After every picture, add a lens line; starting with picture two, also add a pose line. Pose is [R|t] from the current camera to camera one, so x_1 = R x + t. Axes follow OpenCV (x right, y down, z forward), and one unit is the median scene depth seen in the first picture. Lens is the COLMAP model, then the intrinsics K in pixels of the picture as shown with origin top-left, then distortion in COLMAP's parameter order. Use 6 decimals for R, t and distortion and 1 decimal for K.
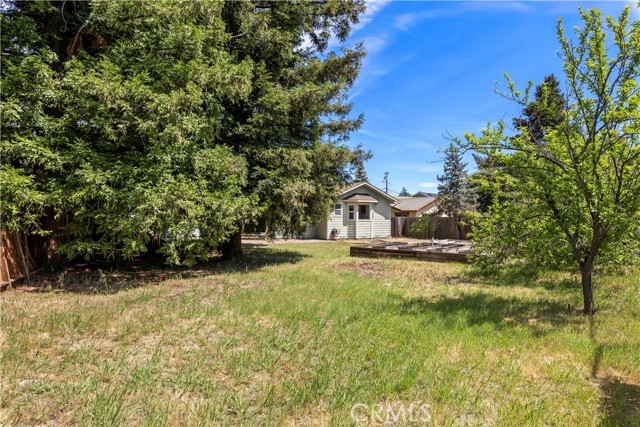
lens RADIAL K [[381.3, 0, 320.9], [0, 381.3, 215.1], [0, 0, 1]] dist [-0.001602, -0.000323]
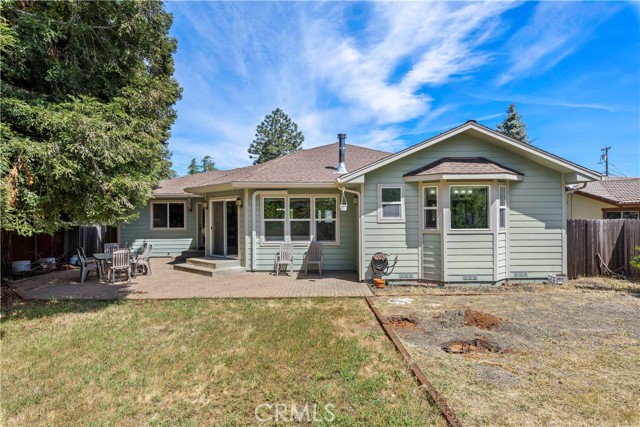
lens RADIAL K [[381.3, 0, 317.3], [0, 381.3, 215.2], [0, 0, 1]] dist [-0.001602, -0.000323]
pose [[0.879397, -0.012513, -0.475924, 0.158793], [0.014509, 0.999895, 0.000520, -0.003932], [0.475868, -0.007362, 0.879486, 0.623637]]
